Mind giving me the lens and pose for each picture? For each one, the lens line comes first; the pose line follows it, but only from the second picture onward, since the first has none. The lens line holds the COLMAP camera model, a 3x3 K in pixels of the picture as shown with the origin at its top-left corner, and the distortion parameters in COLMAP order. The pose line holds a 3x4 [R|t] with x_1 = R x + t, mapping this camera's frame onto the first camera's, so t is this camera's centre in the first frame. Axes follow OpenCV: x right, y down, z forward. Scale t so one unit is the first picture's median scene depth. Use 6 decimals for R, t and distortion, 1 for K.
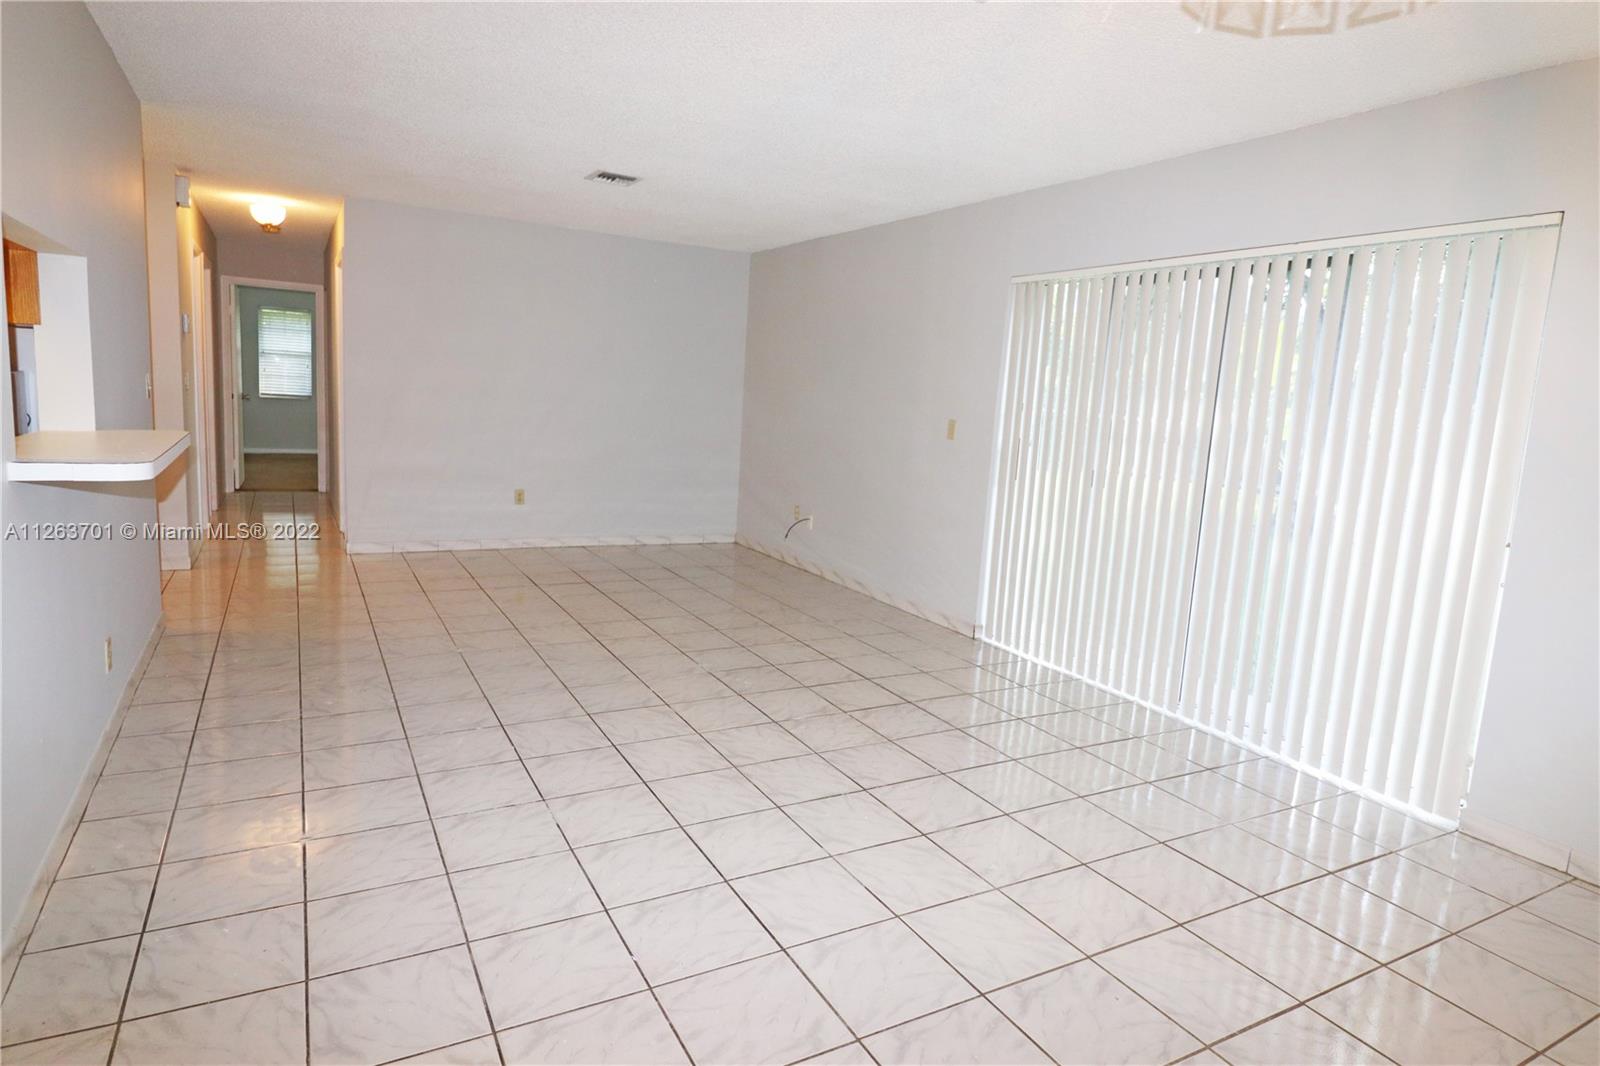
lens RADIAL K [[913.9, 0, 802.7], [0, 913.9, 515.3], [0, 0, 1]] dist [0.003529, -0.000489]
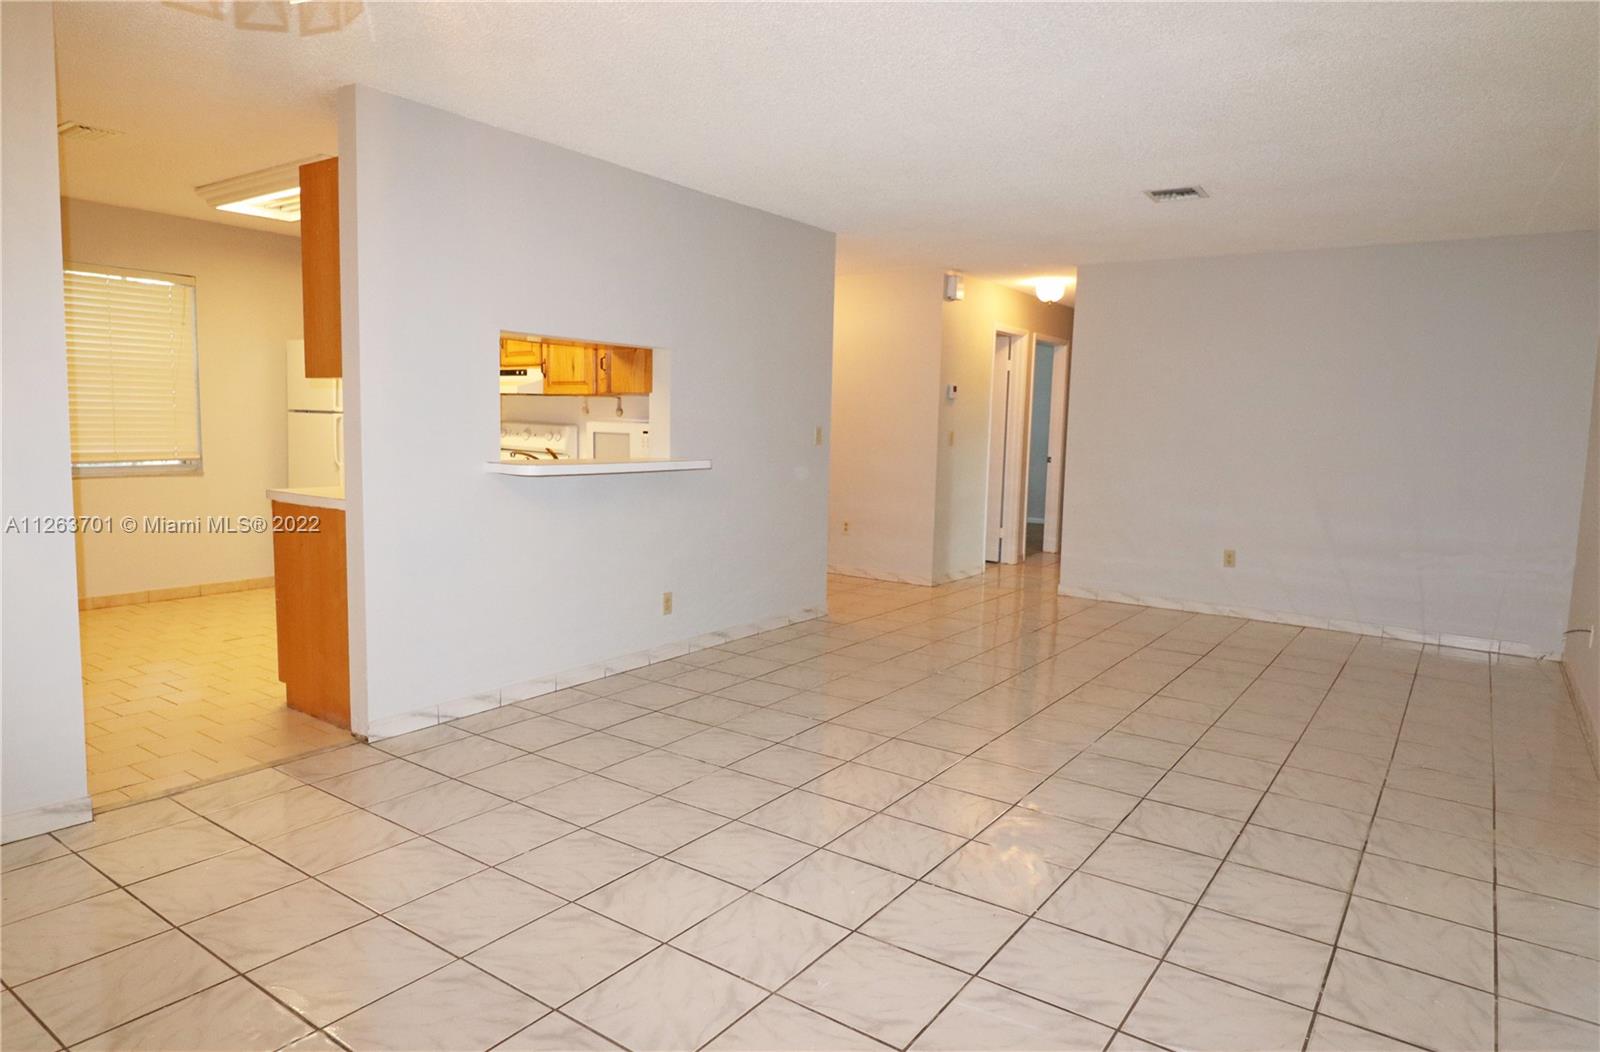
lens RADIAL K [[967.6, 0, 801.3], [0, 967.6, 488.1], [0, 0, 1]] dist [-0.002965, -0.002014]
pose [[0.428274, 0.018246, -0.903465, 0.610015], [-0.121369, 0.991899, -0.037501, -0.003775], [0.895462, 0.125713, 0.427019, 0.370403]]
